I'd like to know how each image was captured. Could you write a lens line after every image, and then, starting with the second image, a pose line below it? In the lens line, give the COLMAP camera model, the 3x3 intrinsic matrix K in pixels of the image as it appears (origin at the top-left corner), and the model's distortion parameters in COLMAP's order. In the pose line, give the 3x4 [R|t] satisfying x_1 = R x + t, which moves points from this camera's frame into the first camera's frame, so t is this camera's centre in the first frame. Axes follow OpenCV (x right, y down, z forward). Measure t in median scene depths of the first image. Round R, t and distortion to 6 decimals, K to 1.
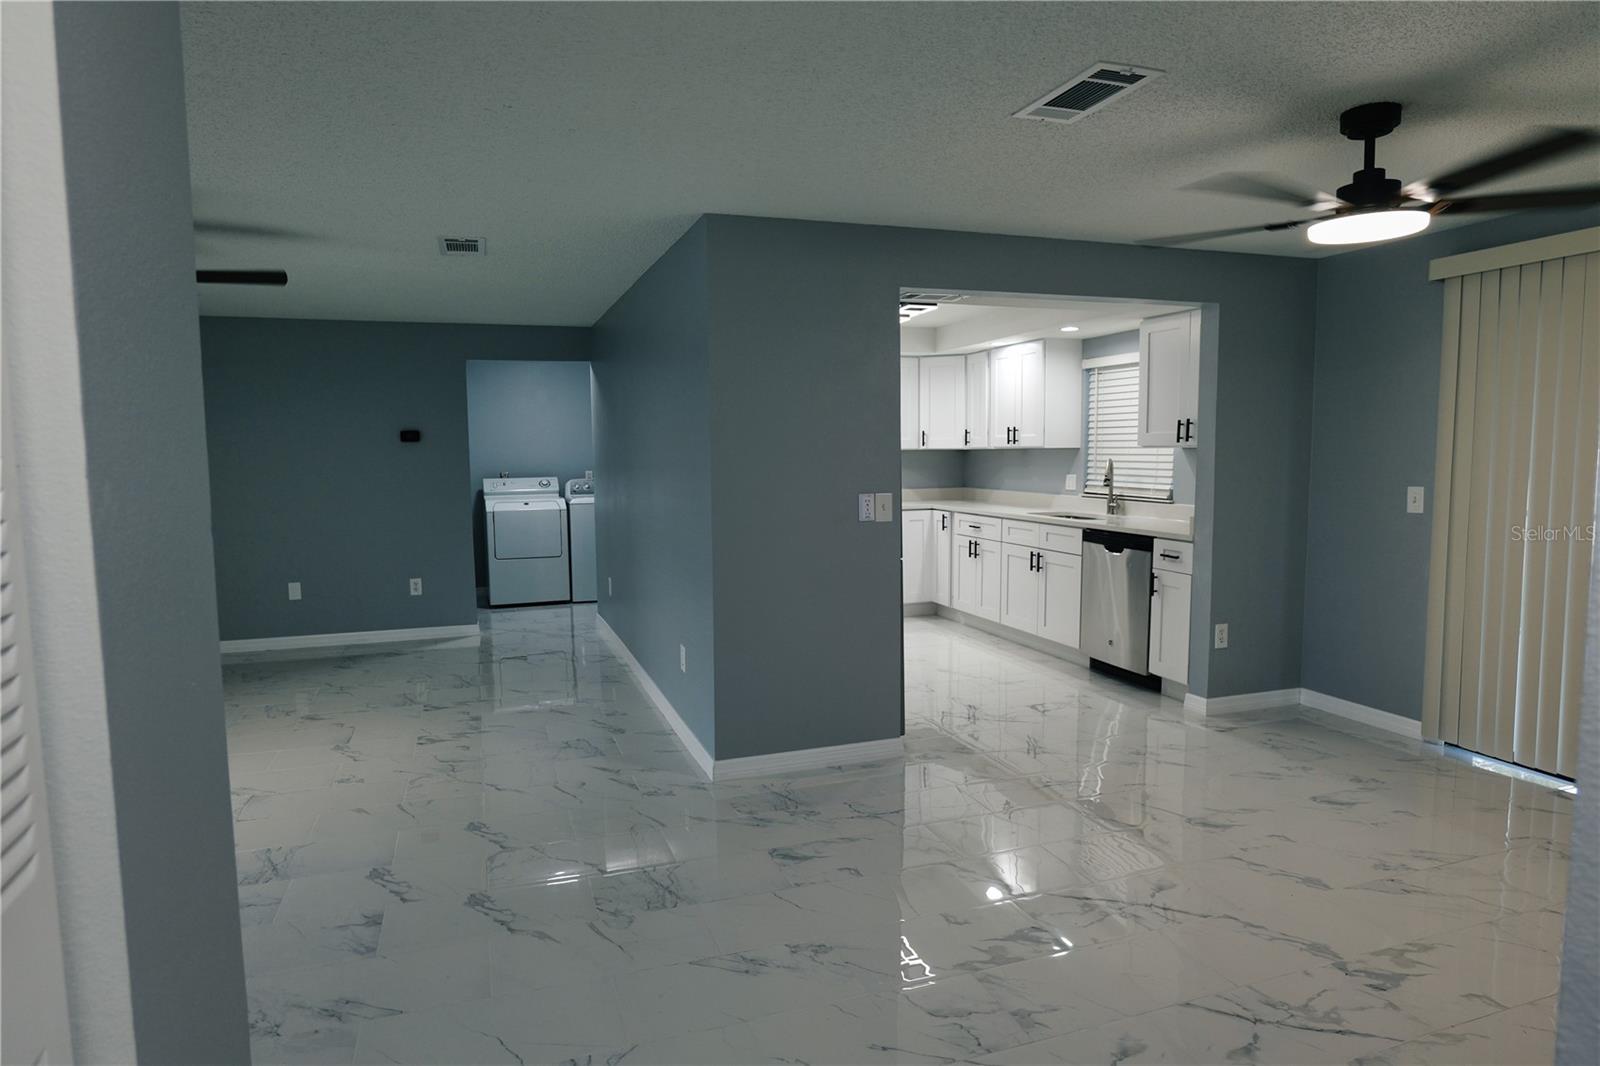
lens RADIAL K [[928.2, 0, 800.0], [0, 928.2, 533.0], [0, 0, 1]] dist [-0.015539, 0.003033]
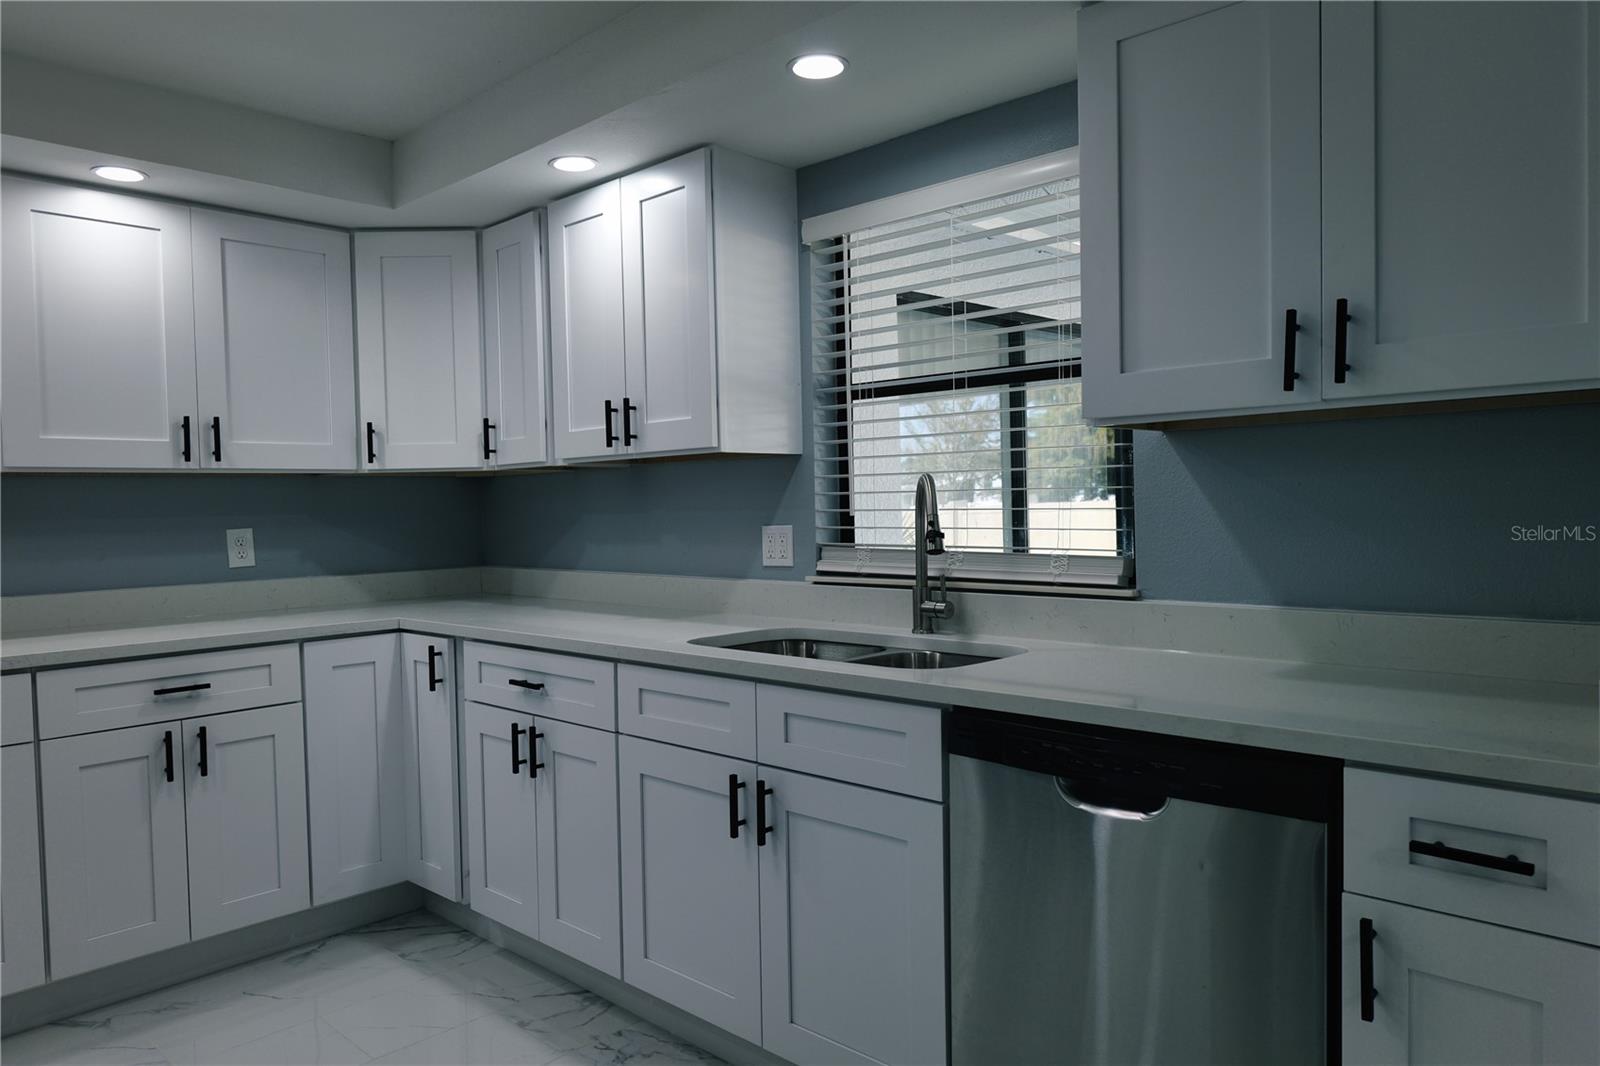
lens RADIAL K [[1051.7, 0, 800.0], [0, 1051.7, 533.0], [0, 0, 1]] dist [-0.003168, -0.000042]
pose [[0.884361, -0.022865, 0.466244, 0.097472], [0.055211, 0.996912, -0.055833, -0.035060], [-0.463528, 0.075119, 0.882892, 0.605974]]
